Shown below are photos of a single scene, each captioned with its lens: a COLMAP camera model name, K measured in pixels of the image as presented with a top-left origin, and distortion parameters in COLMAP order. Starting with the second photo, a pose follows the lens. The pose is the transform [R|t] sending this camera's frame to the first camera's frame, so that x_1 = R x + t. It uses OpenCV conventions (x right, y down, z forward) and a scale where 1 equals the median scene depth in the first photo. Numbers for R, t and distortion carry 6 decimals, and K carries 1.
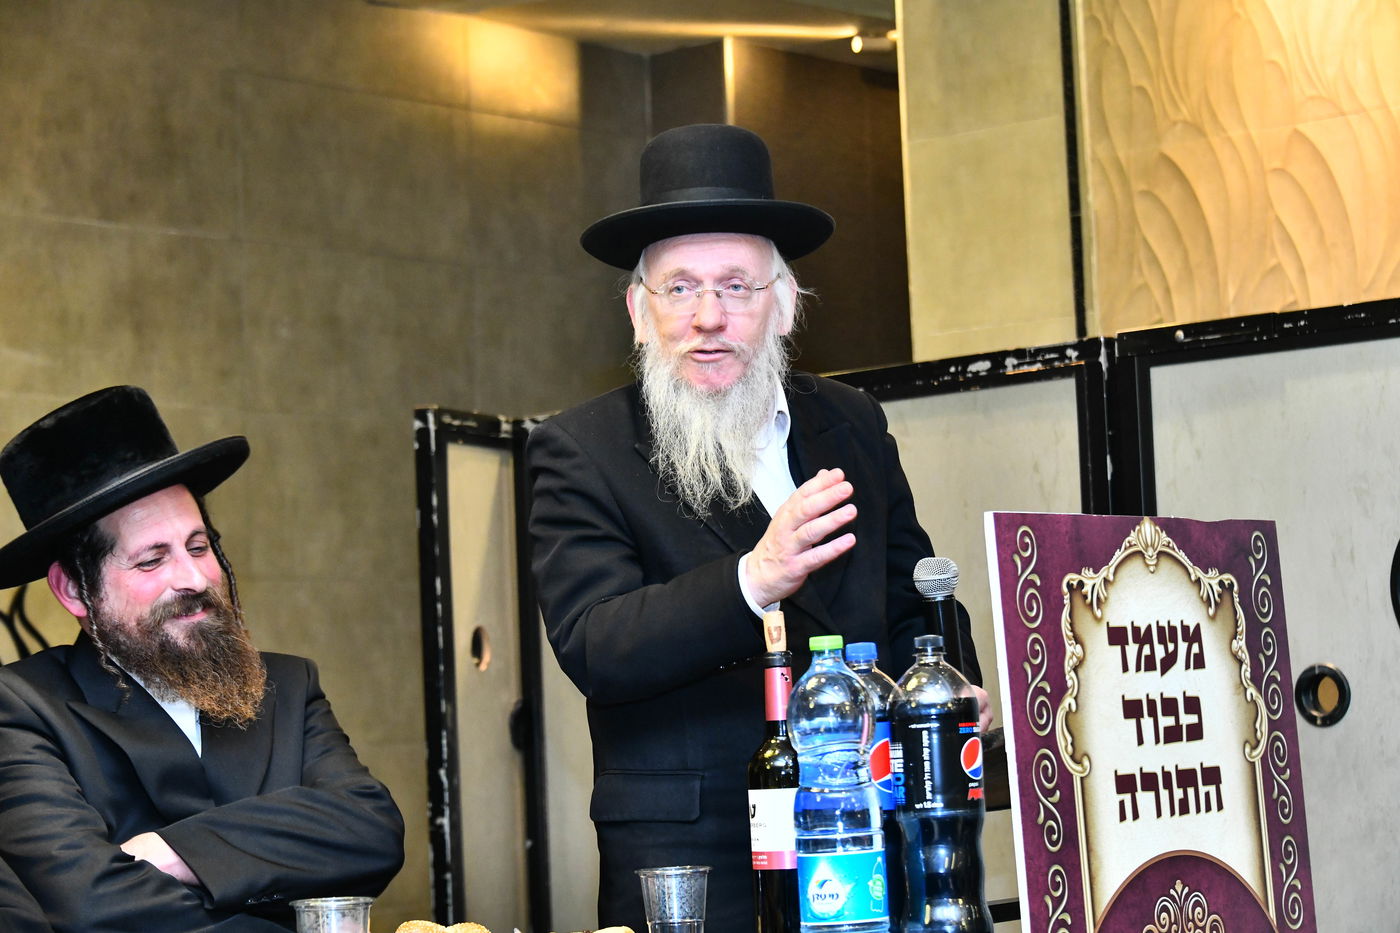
lens RADIAL K [[3329.7, 0, 700.0], [0, 3329.7, 466.5], [0, 0, 1]] dist [-0.080805, 0.229686]
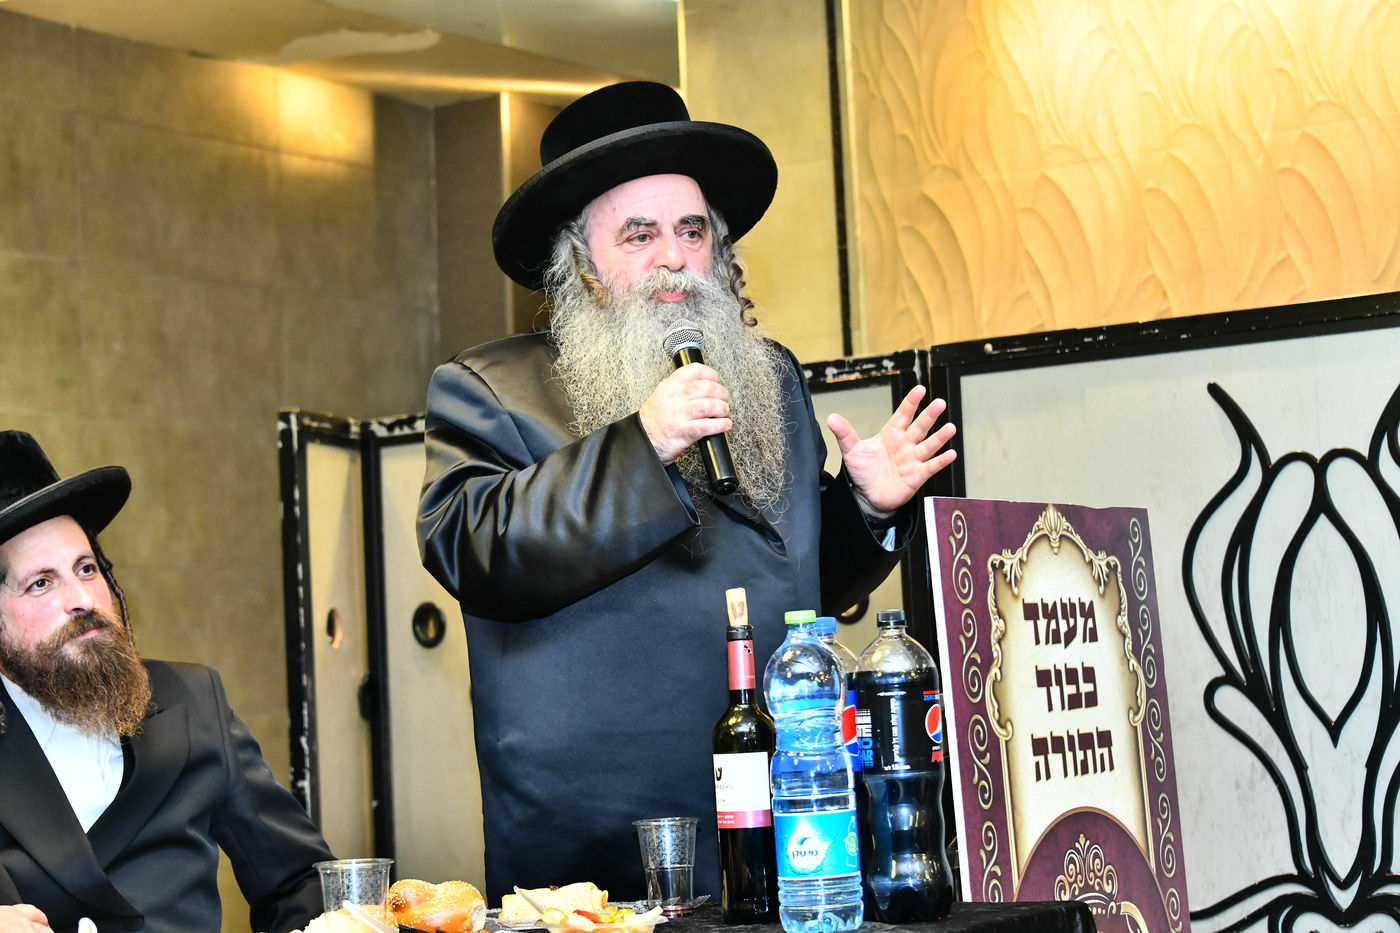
lens RADIAL K [[2838.8, 0, 700.0], [0, 2838.8, 466.5], [0, 0, 1]] dist [-0.063686, 0.183385]
pose [[0.994100, 0.004811, 0.108362, -0.080073], [-0.004378, 0.999981, -0.004232, 0.007219], [-0.108380, 0.003733, 0.994103, 0.078799]]
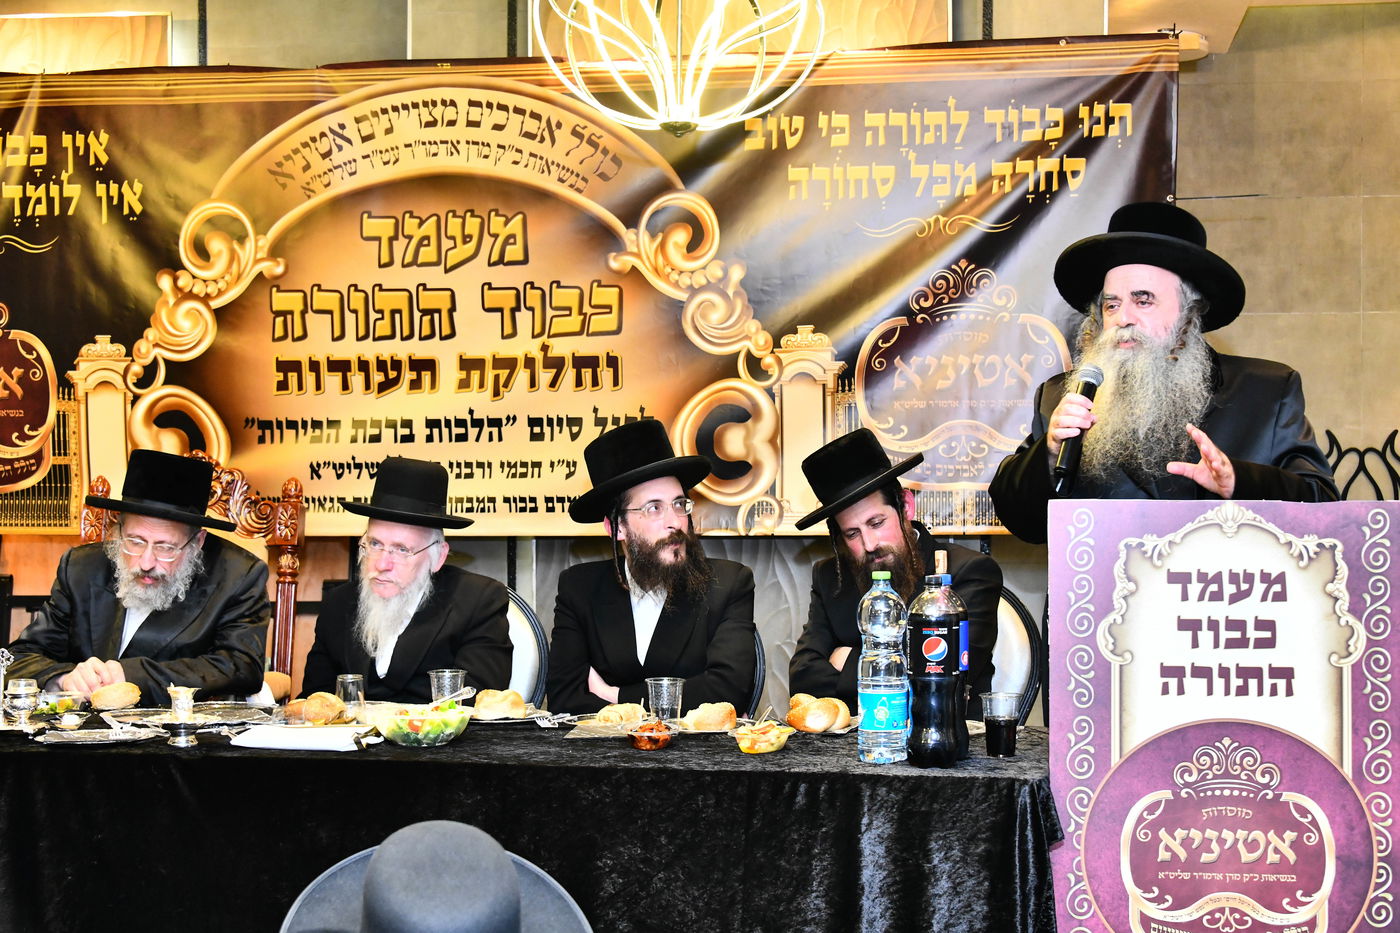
lens RADIAL K [[1983.0, 0, 700.6], [0, 1983.0, 480.1], [0, 0, 1]] dist [-0.039027, 0.029841]
pose [[0.528080, 0.049307, -0.847762, 0.756819], [0.035750, 0.996137, 0.080206, -0.074237], [0.848441, -0.072663, 0.524278, 0.305632]]
